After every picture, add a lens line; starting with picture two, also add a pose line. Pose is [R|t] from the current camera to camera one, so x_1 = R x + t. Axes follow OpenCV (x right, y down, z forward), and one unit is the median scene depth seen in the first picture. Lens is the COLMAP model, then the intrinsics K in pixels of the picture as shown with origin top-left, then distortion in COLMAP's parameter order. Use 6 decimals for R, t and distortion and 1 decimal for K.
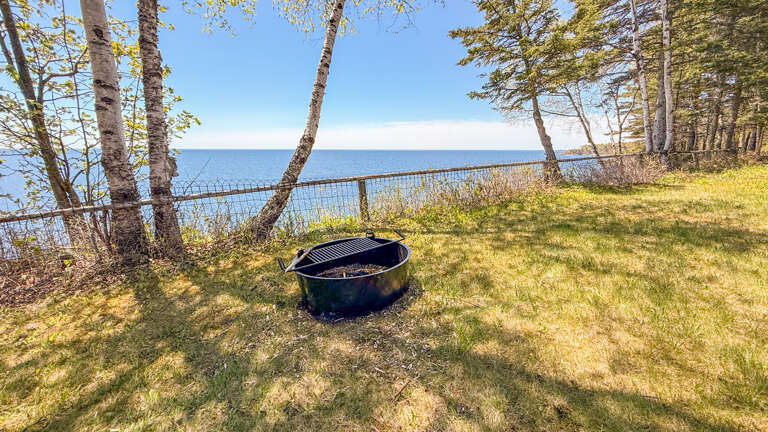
lens RADIAL K [[317.4, 0, 384.0], [0, 317.4, 216.0], [0, 0, 1]] dist [-0.001241, -0.000021]
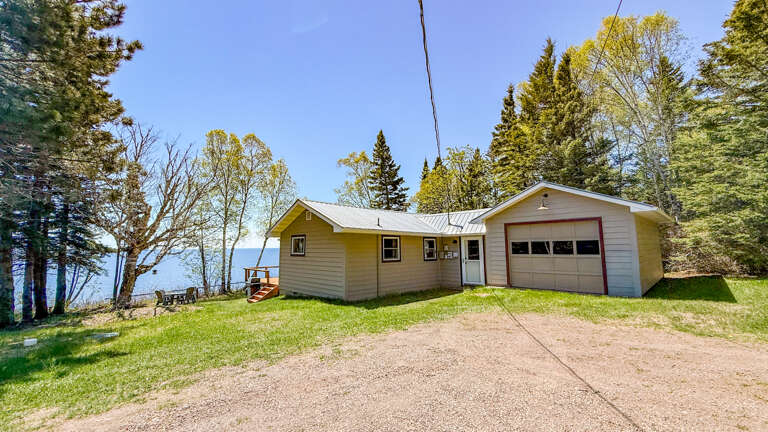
lens RADIAL K [[306.5, 0, 384.0], [0, 306.5, 216.0], [0, 0, 1]] dist [-0.001028, -0.000178]
pose [[0.999626, -0.021035, -0.017497, 2.529273], [0.014646, 0.951537, -0.307186, 0.581779], [0.023110, 0.306814, 0.951489, -5.152522]]
